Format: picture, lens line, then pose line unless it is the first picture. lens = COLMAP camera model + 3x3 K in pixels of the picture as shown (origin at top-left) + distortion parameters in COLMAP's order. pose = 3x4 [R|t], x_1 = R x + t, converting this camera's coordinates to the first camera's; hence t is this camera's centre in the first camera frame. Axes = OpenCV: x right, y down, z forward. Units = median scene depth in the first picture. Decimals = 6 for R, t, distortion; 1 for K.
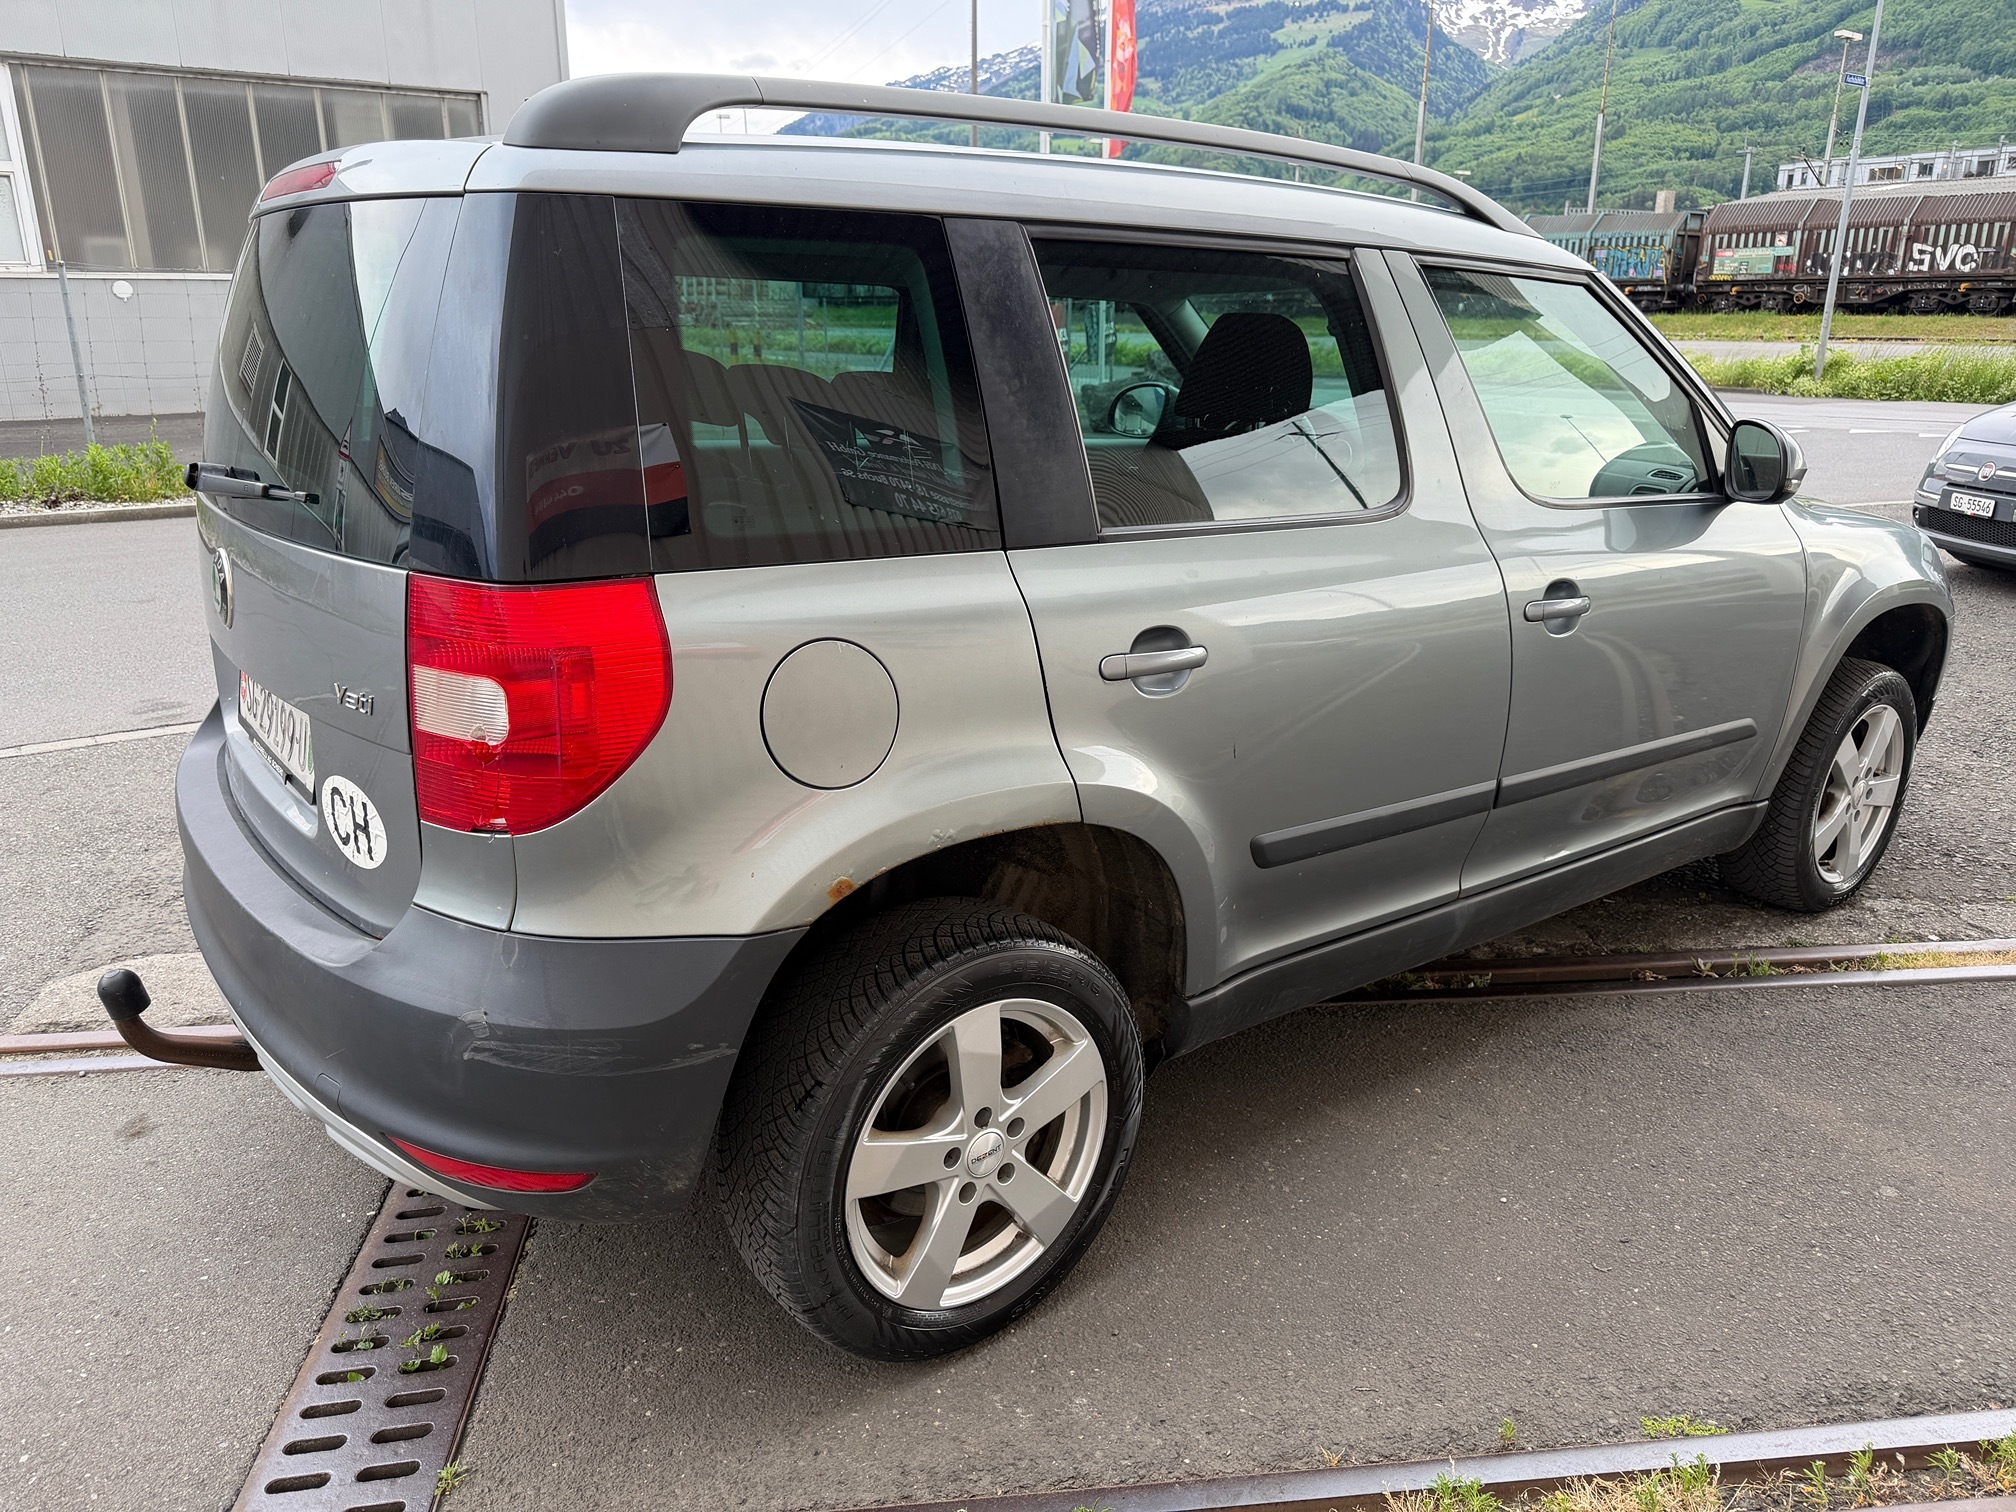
lens RADIAL K [[1454.2, 0, 1008.0], [0, 1454.2, 756.0], [0, 0, 1]] dist [0.011424, -0.003969]
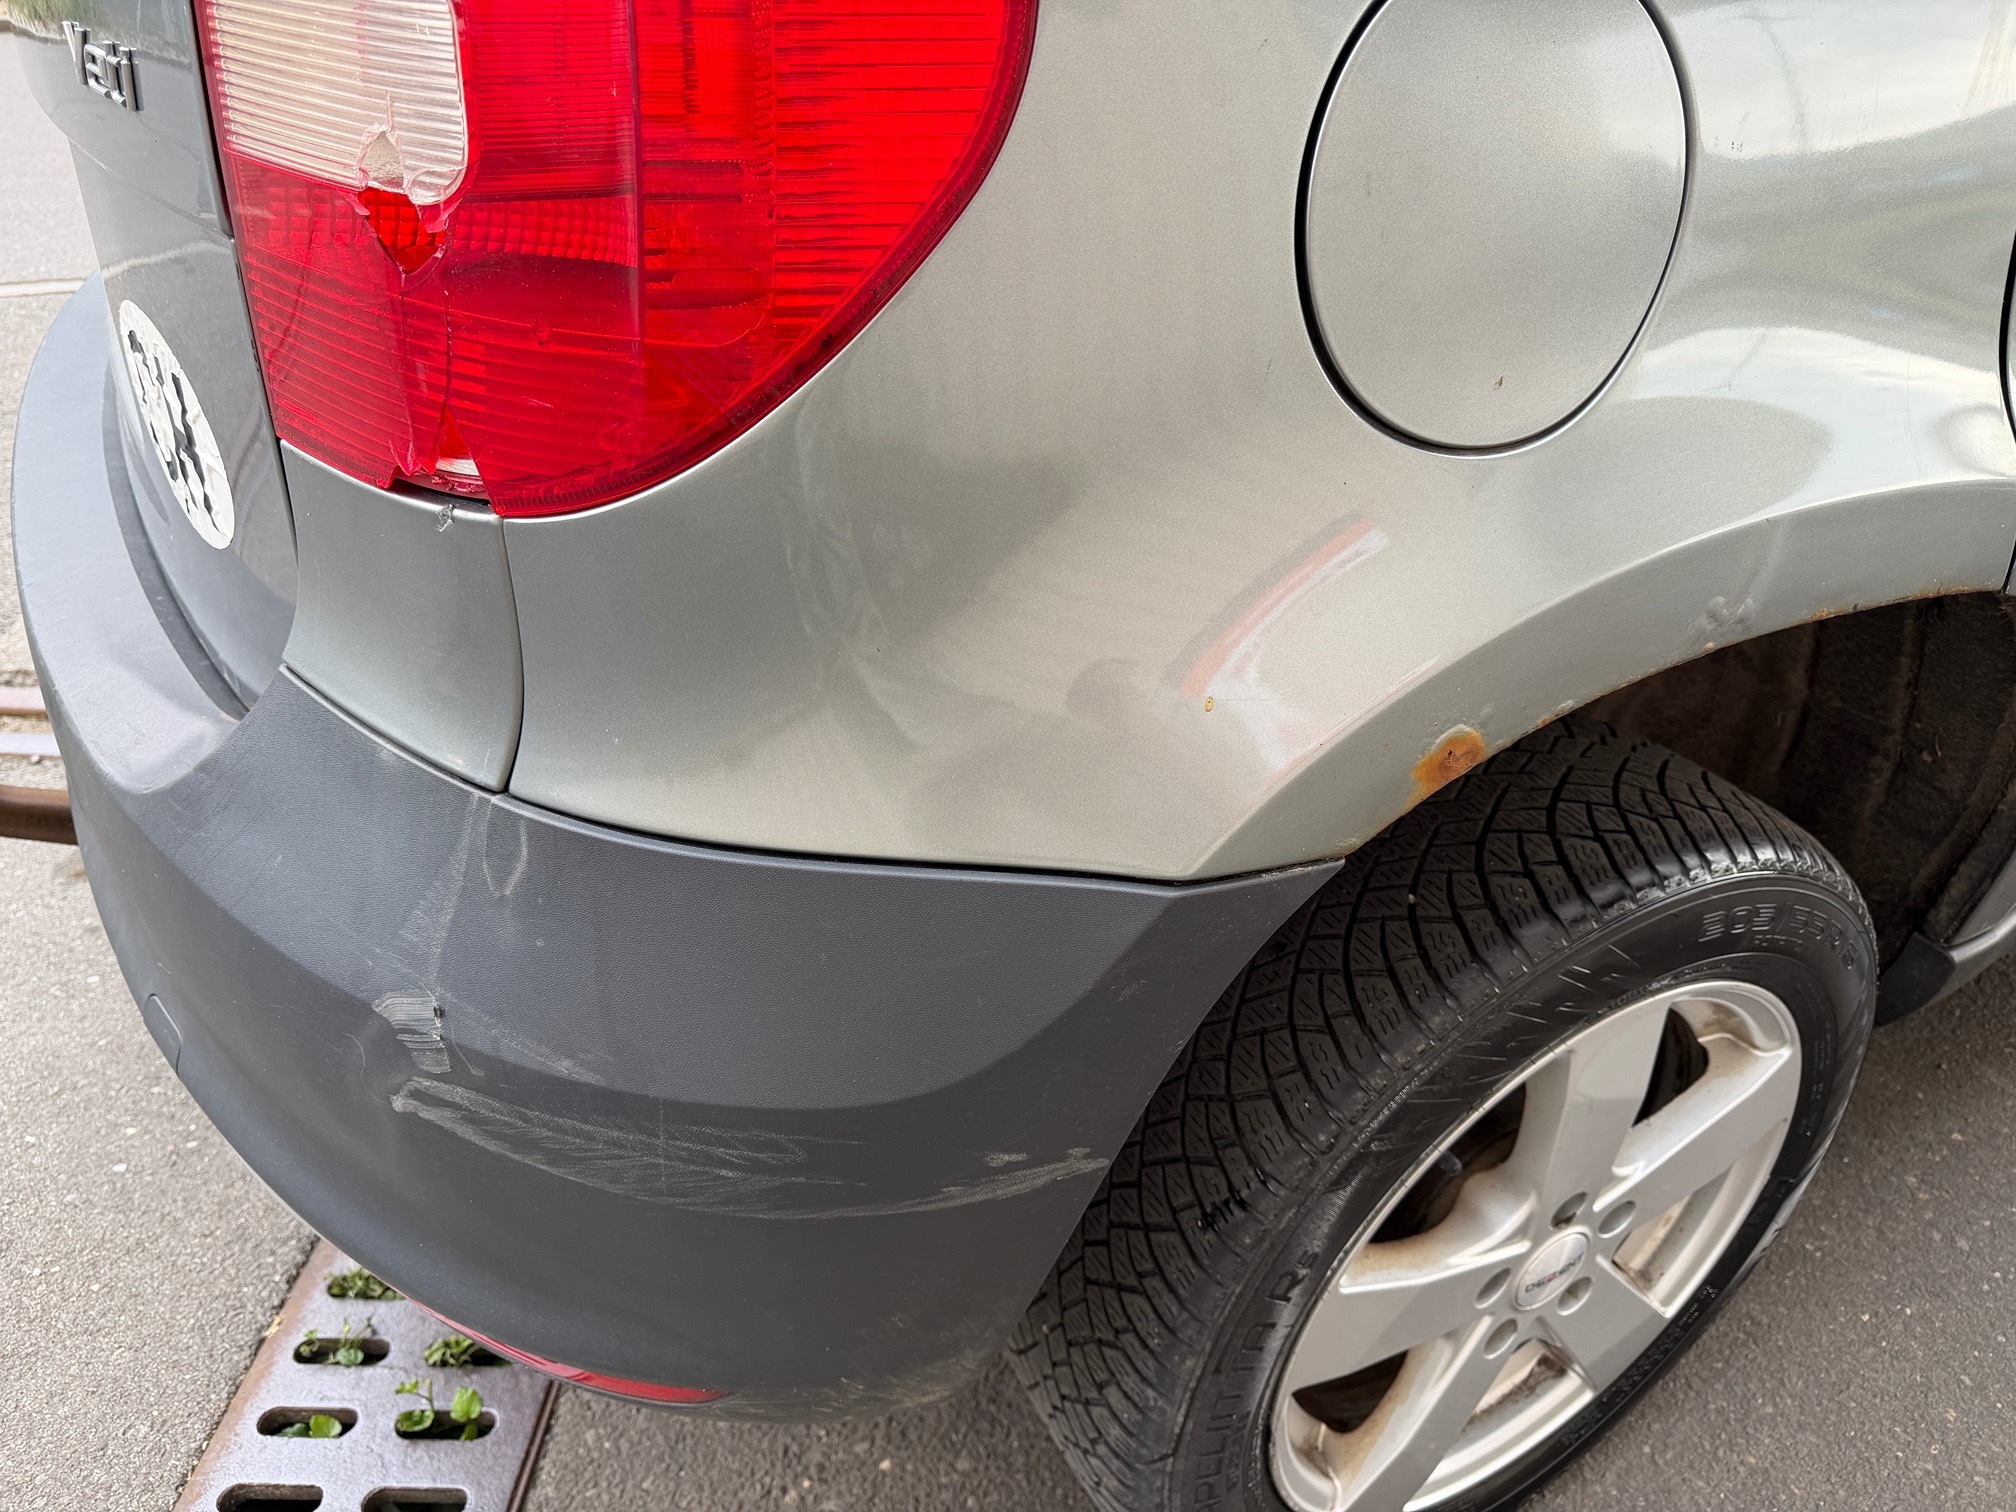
lens RADIAL K [[1412.1, 0, 1027.5], [0, 1412.1, 817.2], [0, 0, 1]] dist [0.037423, -0.001048]
pose [[0.991155, 0.106052, -0.079775, -0.174552], [-0.078396, 0.952949, 0.292816, 0.014234], [0.107076, -0.283973, 0.952835, 0.632997]]
